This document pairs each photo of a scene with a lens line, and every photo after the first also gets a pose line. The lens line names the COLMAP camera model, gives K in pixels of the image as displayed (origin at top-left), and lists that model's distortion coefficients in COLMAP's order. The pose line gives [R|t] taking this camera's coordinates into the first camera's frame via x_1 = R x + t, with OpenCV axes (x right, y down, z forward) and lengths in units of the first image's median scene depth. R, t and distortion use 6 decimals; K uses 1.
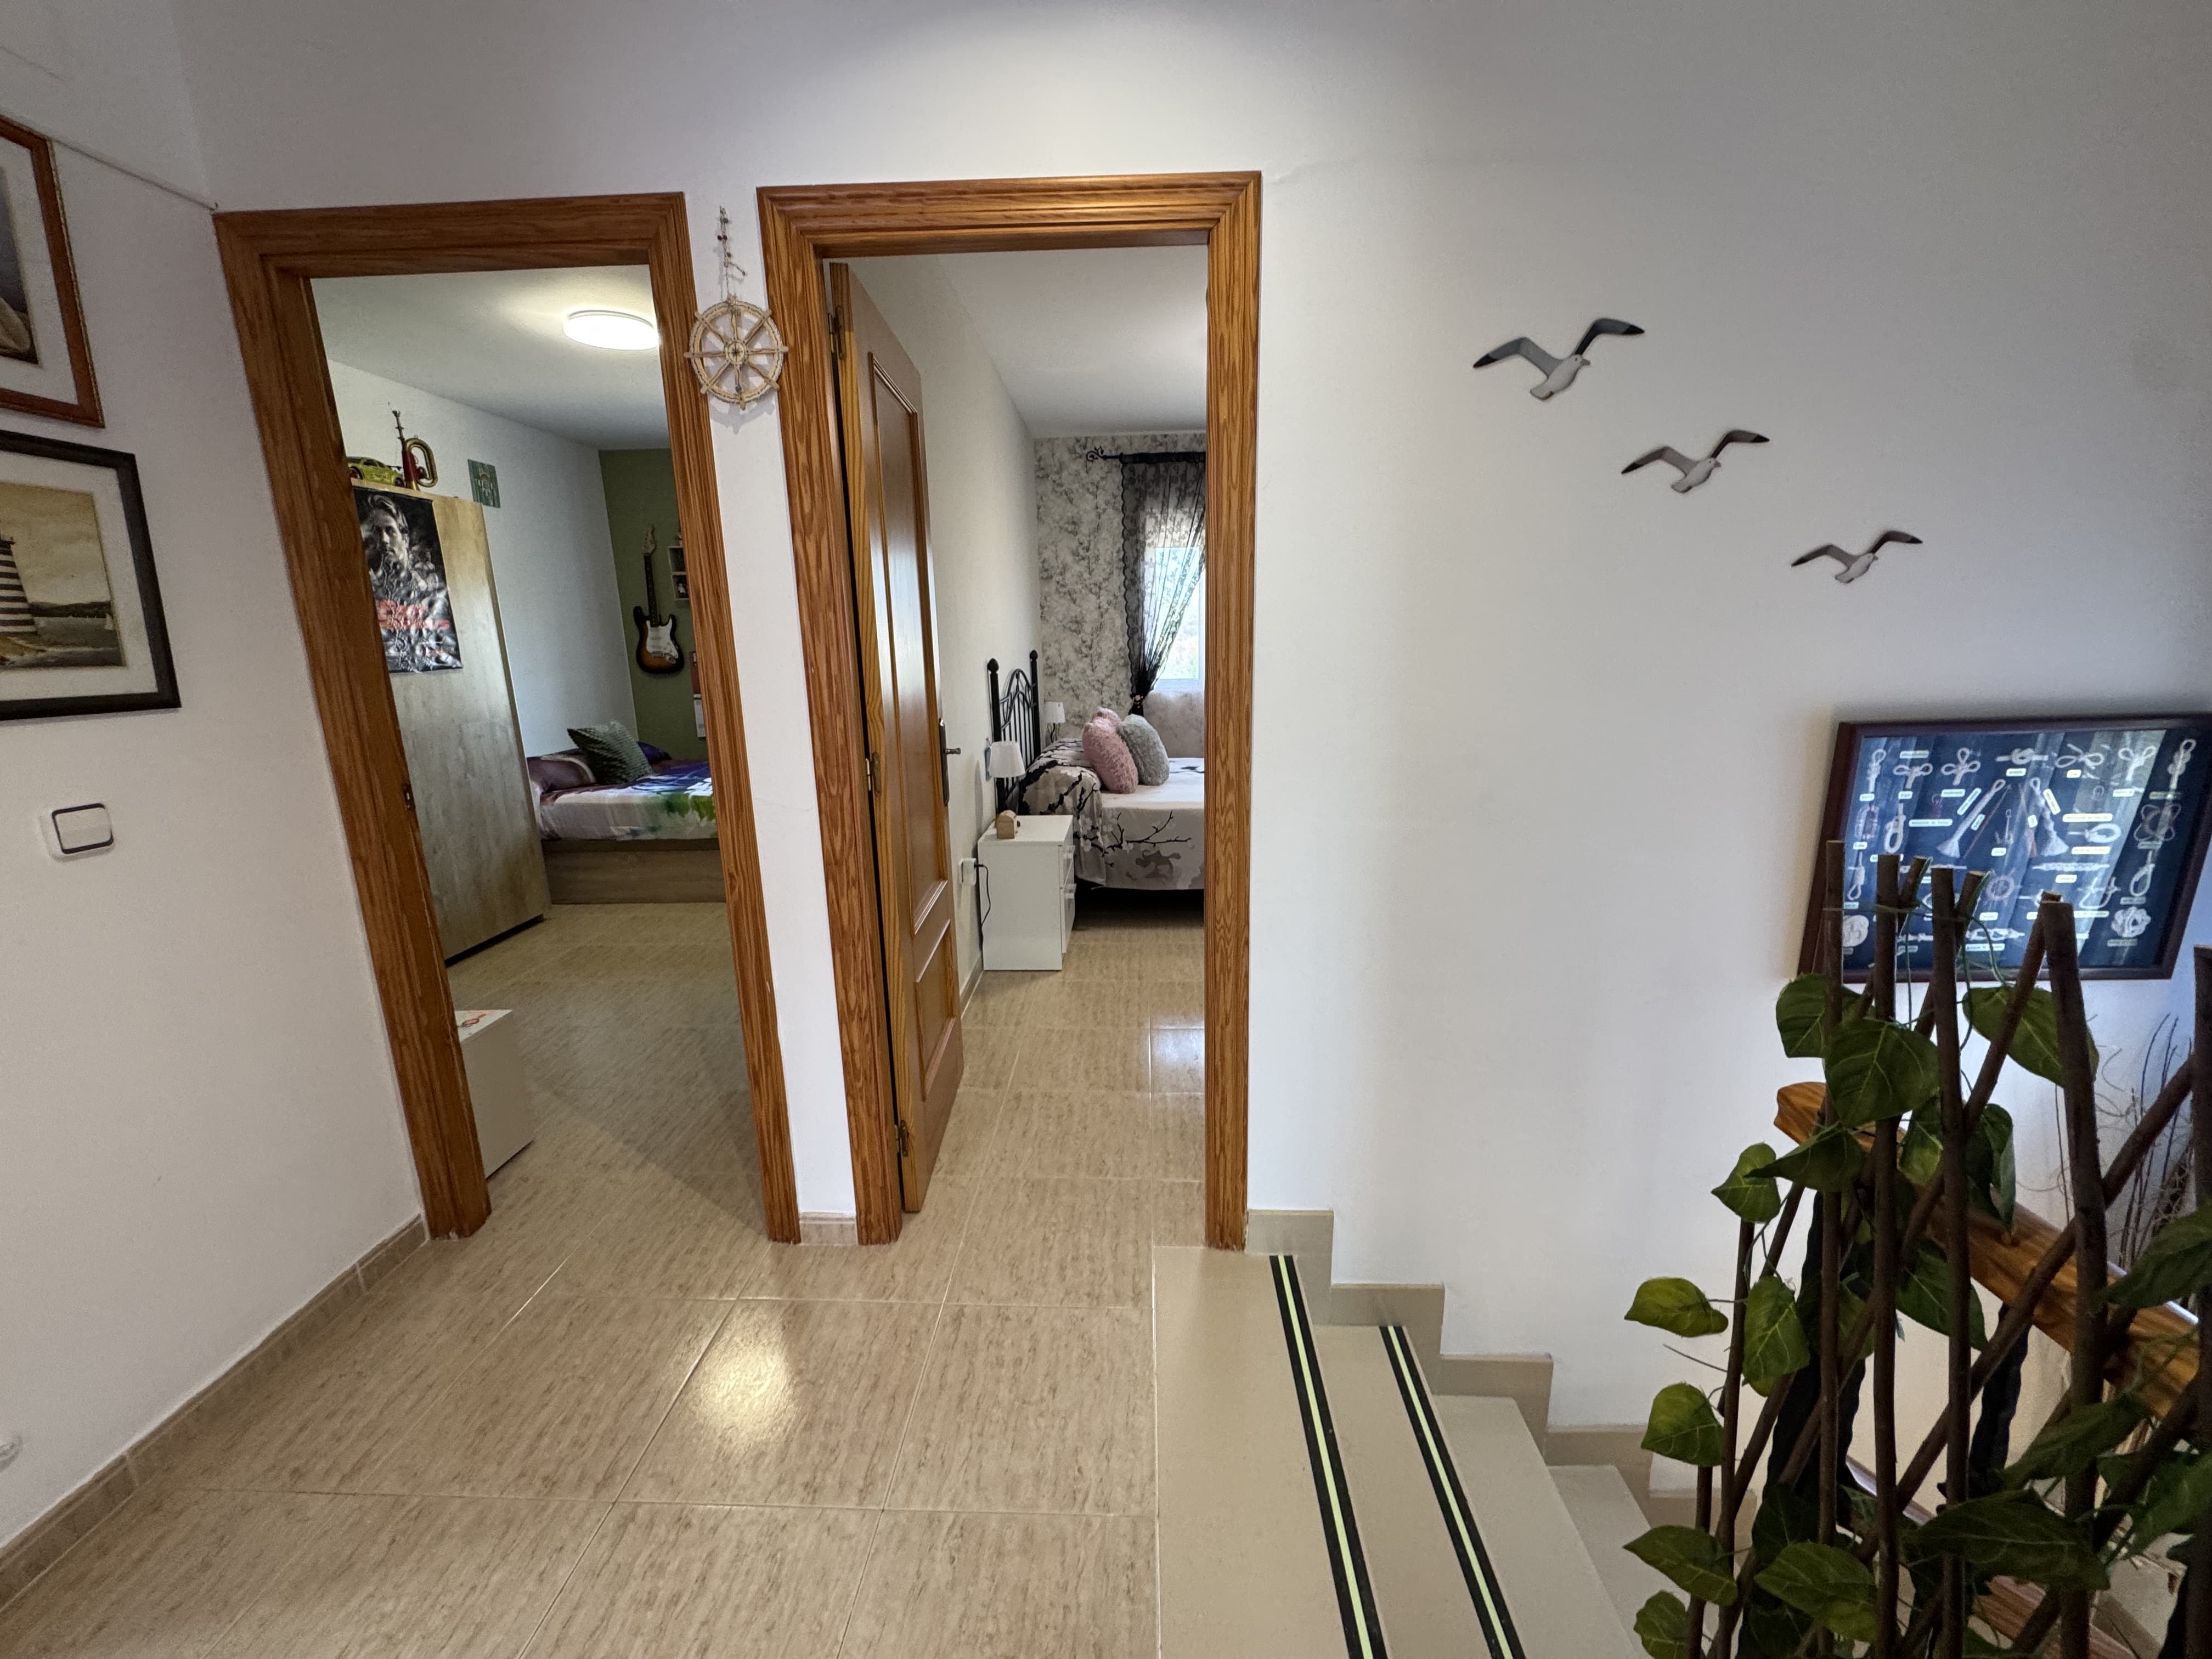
lens RADIAL K [[893.1, 0, 1106.0], [0, 893.1, 829.5], [0, 0, 1]] dist [0.000917, 0.000051]
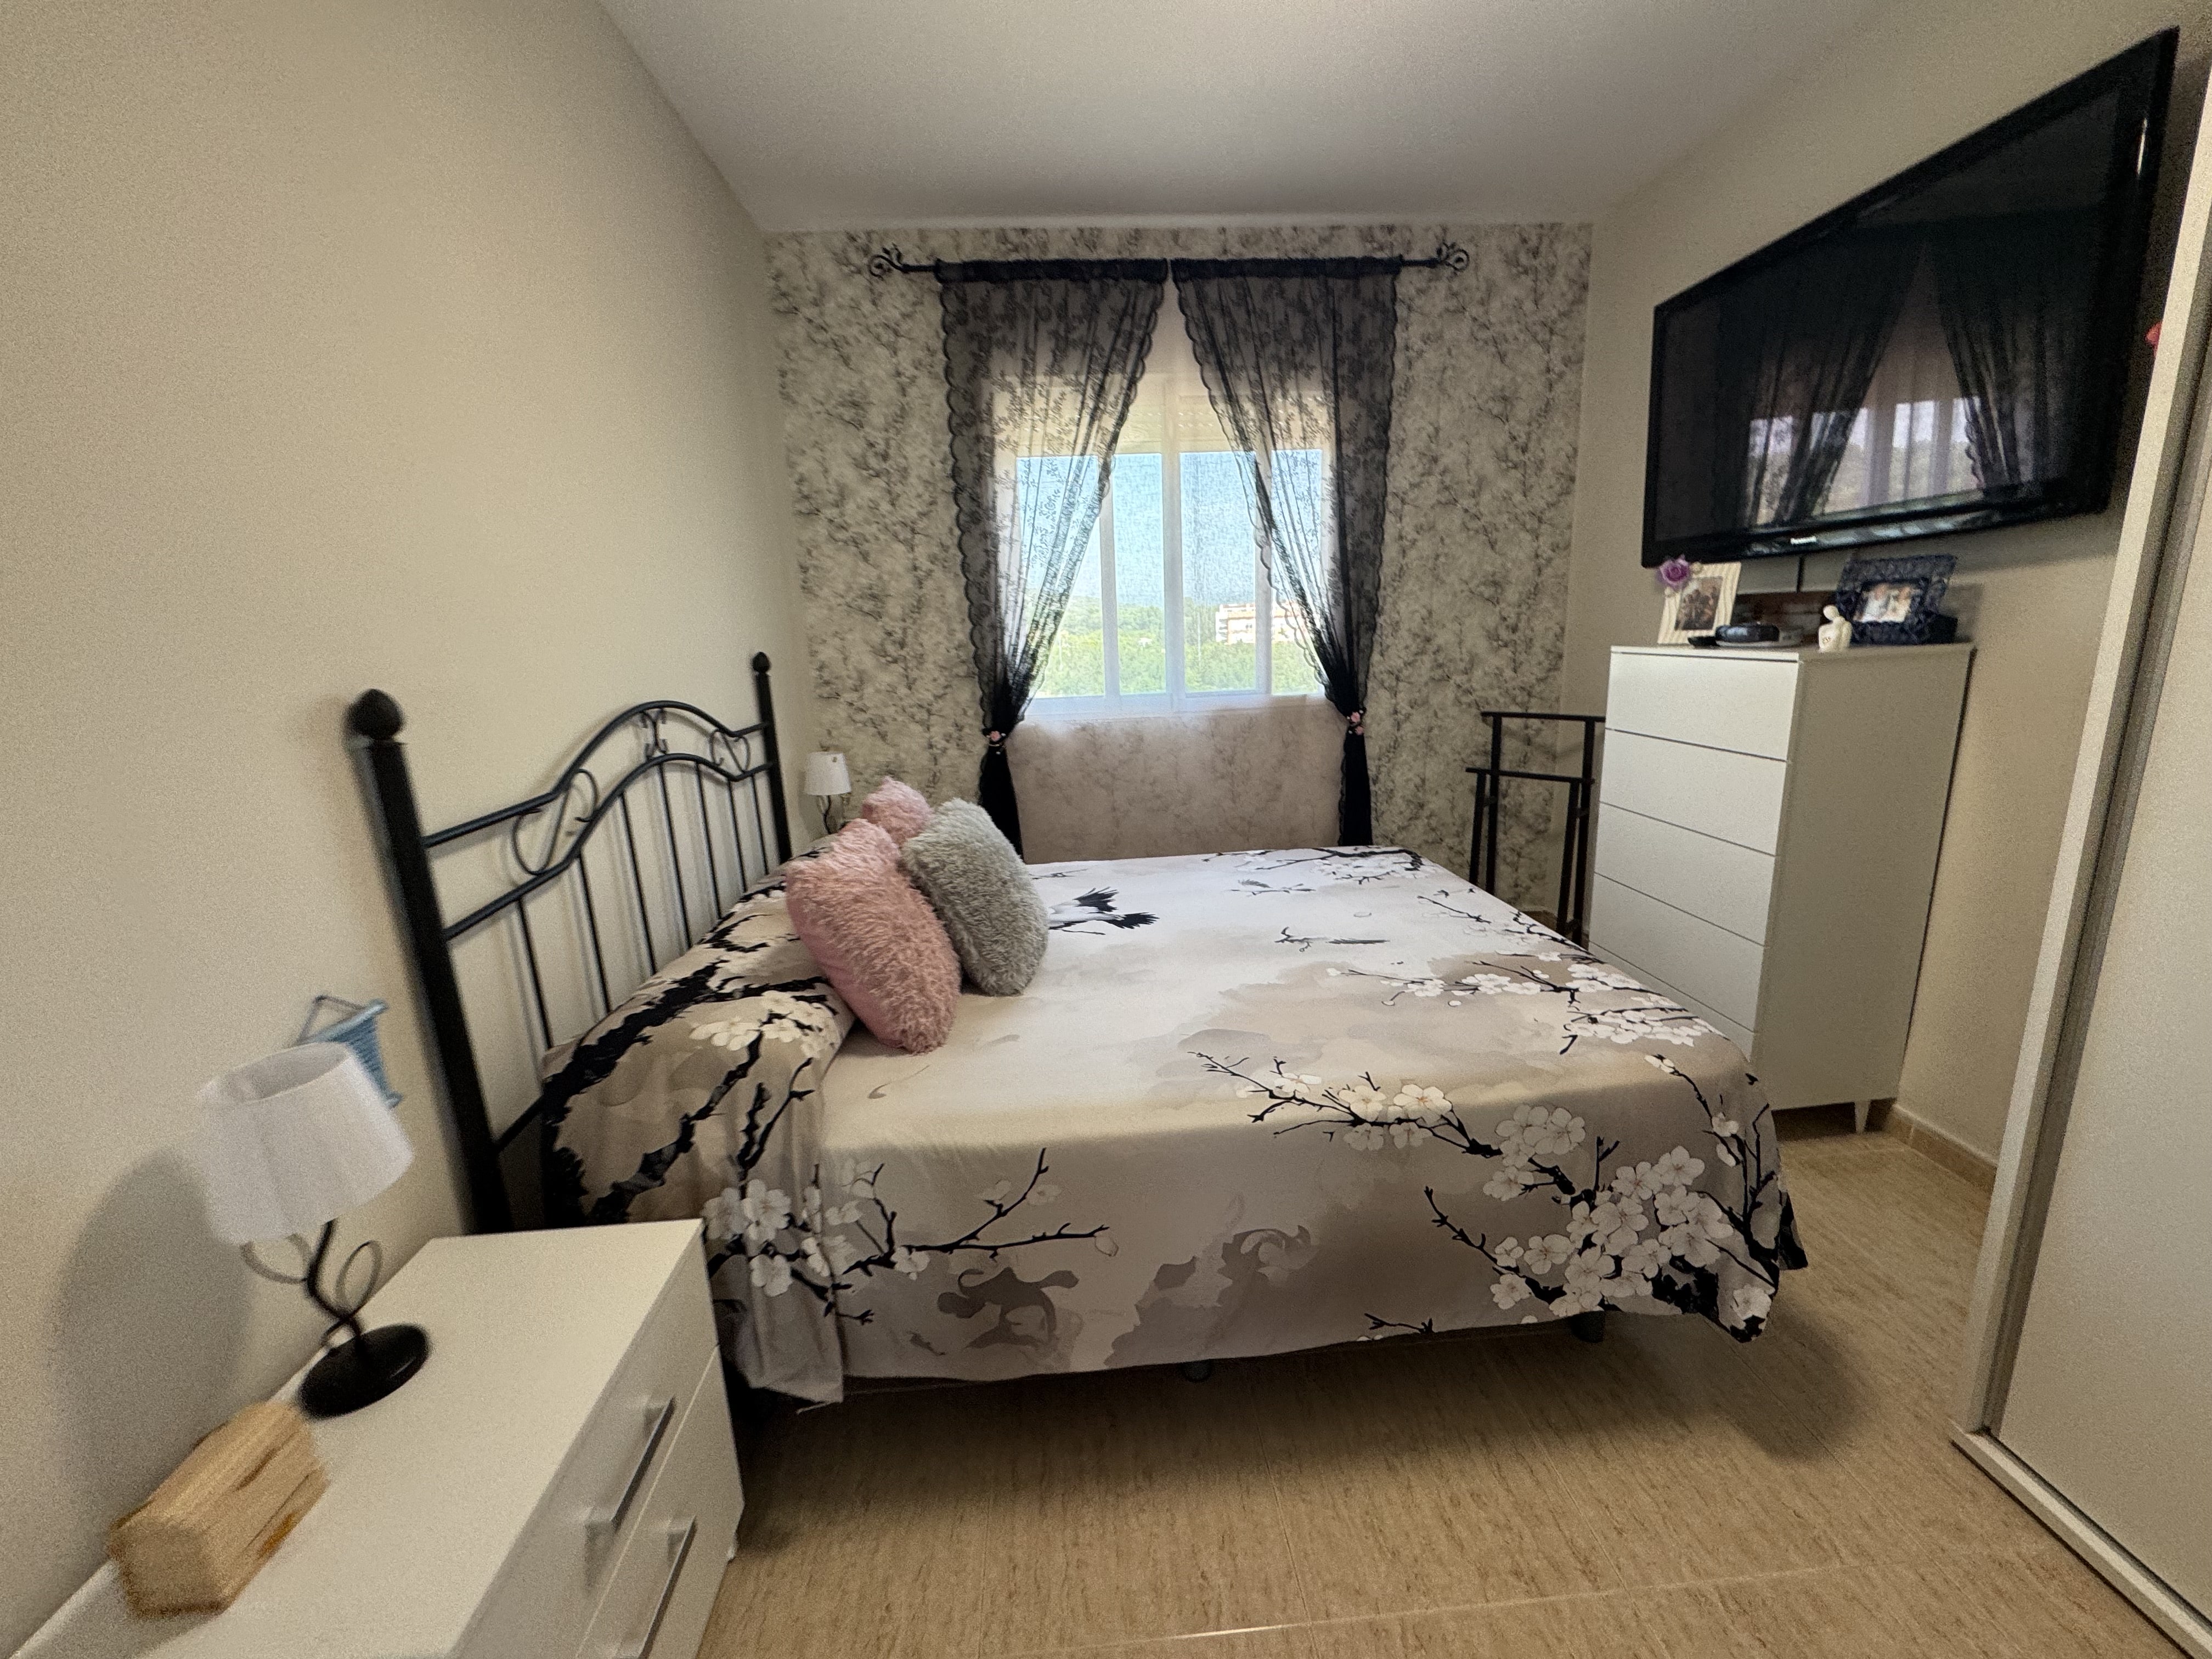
lens RADIAL K [[906.1, 0, 1106.0], [0, 906.1, 829.5], [0, 0, 1]] dist [-0.003047, -0.000202]
pose [[0.994303, -0.039937, 0.098828, 0.047684], [0.039861, 0.999201, 0.002746, -0.094115], [-0.098859, 0.001209, 0.995101, 0.470840]]
